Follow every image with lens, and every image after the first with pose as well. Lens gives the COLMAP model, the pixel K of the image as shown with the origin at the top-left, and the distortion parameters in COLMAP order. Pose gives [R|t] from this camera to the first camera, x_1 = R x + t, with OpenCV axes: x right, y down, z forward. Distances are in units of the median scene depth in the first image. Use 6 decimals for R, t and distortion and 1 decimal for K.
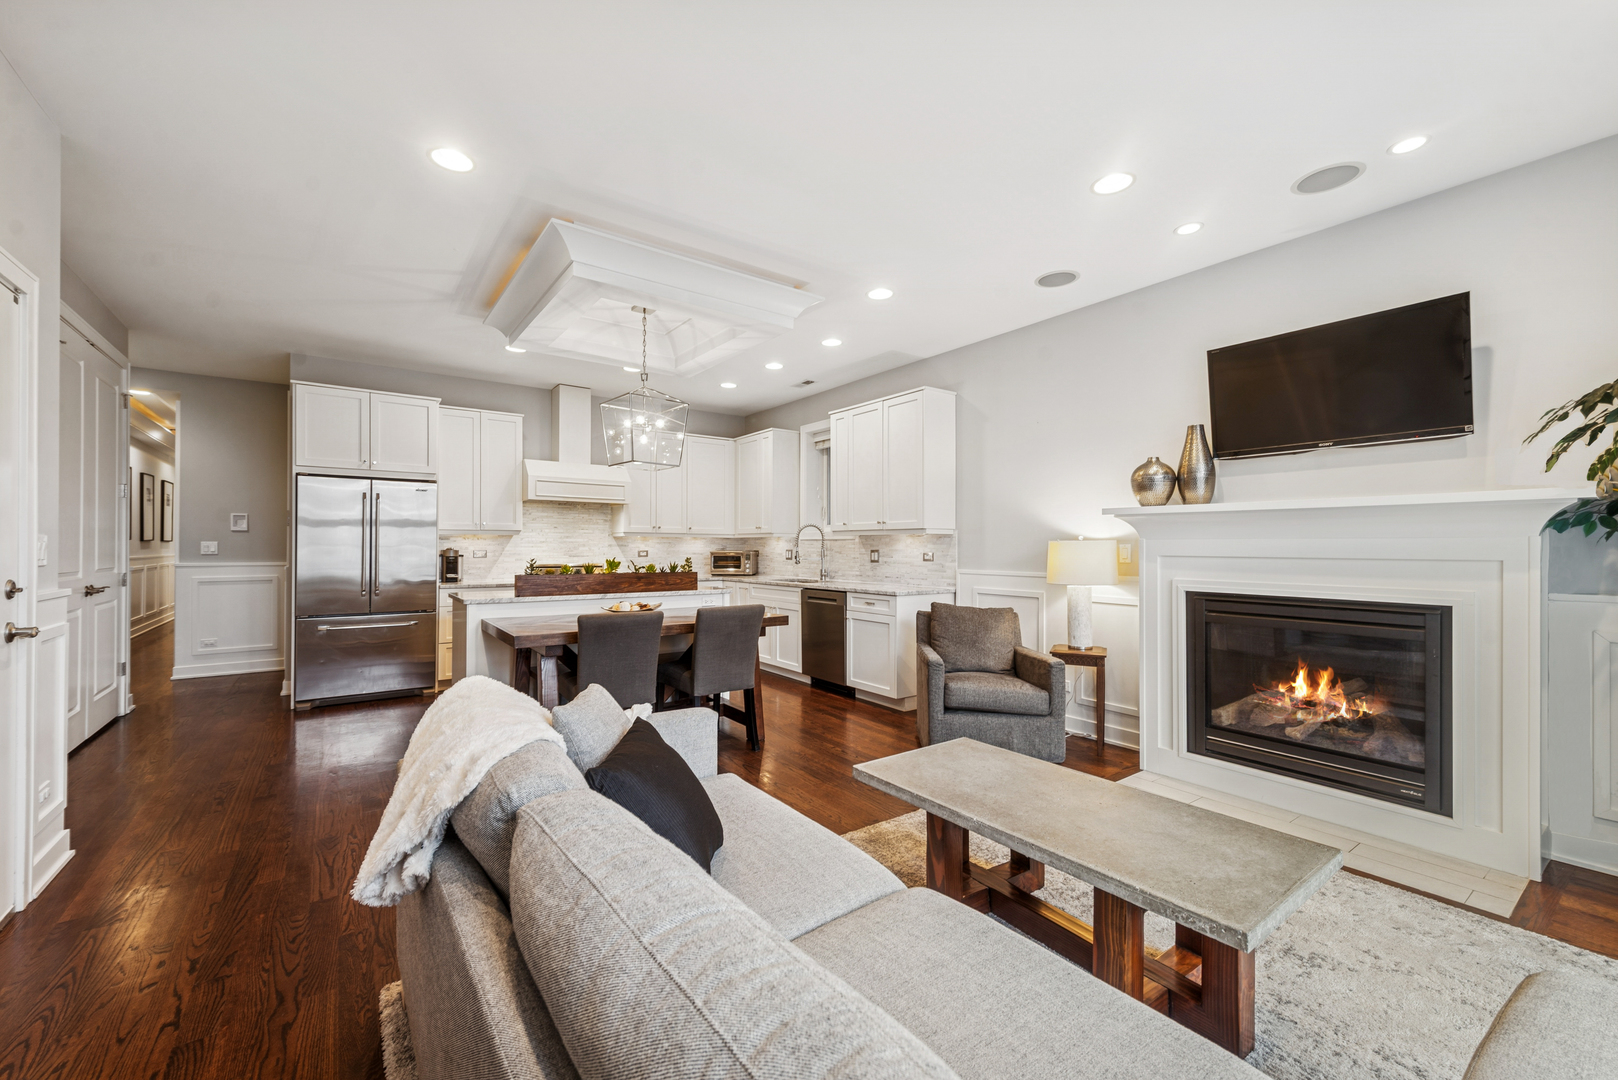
lens RADIAL K [[640.1, 0, 798.9], [0, 640.1, 545.8], [0, 0, 1]] dist [0.006906, -0.000250]
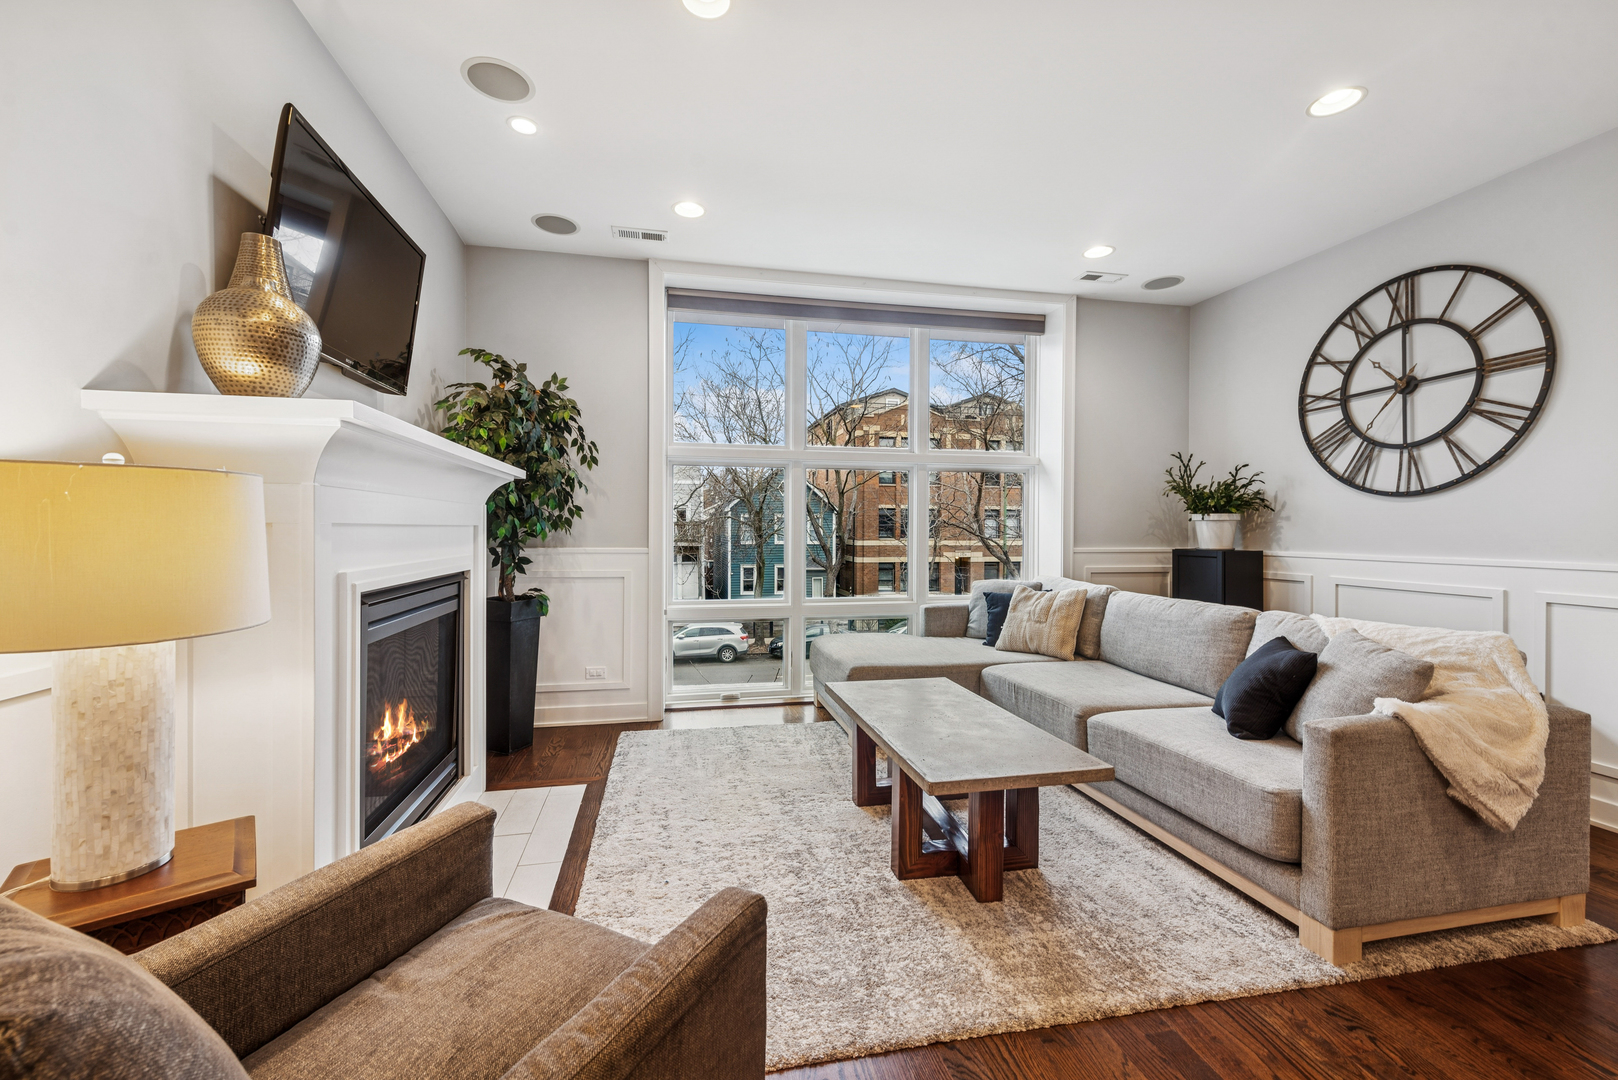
lens RADIAL K [[646.6, 0, 798.9], [0, 646.6, 534.5], [0, 0, 1]] dist [0.004317, -0.000086]
pose [[-0.914662, -0.014083, 0.403974, 0.051247], [-0.011209, 0.999892, 0.009477, 0.009508], [-0.404064, 0.004140, -0.914721, 0.808575]]
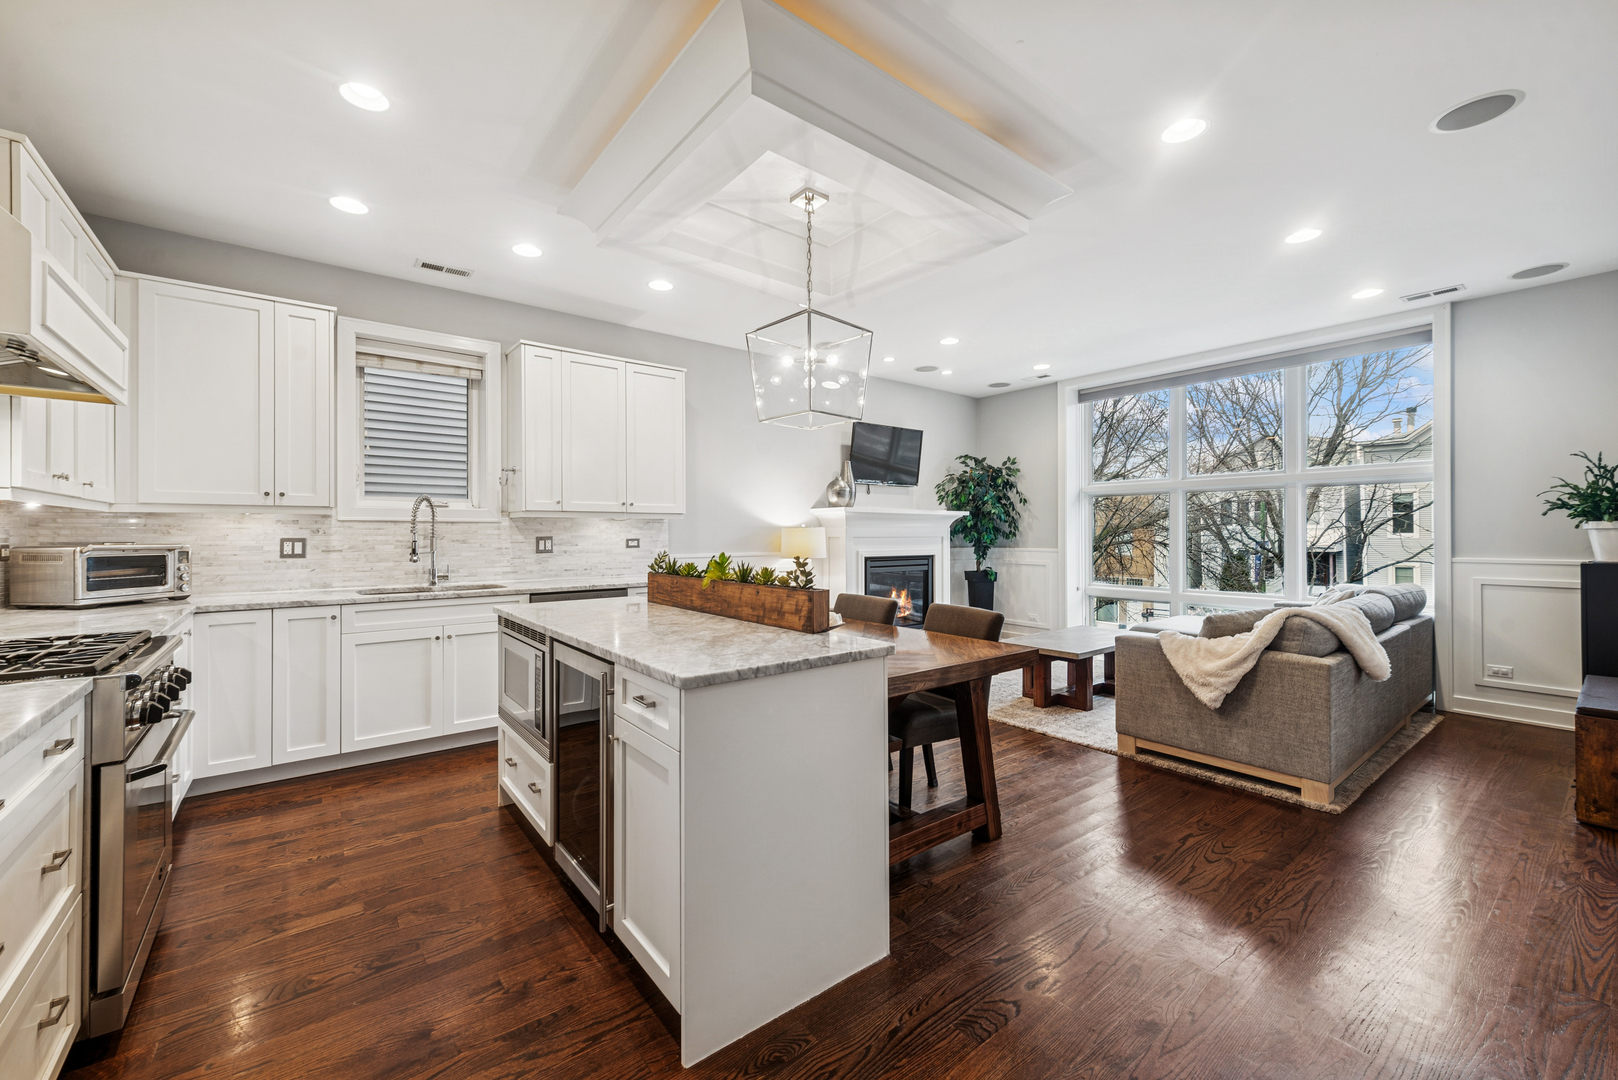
lens RADIAL K [[640.0, 0, 797.9], [0, 640.0, 529.2], [0, 0, 1]] dist [0.000010, -0.000661]
pose [[-0.037831, 0.001077, 0.999284, -0.695618], [-0.001543, 0.999998, -0.001136, -0.002160], [-0.999283, -0.001585, -0.037829, 0.761930]]
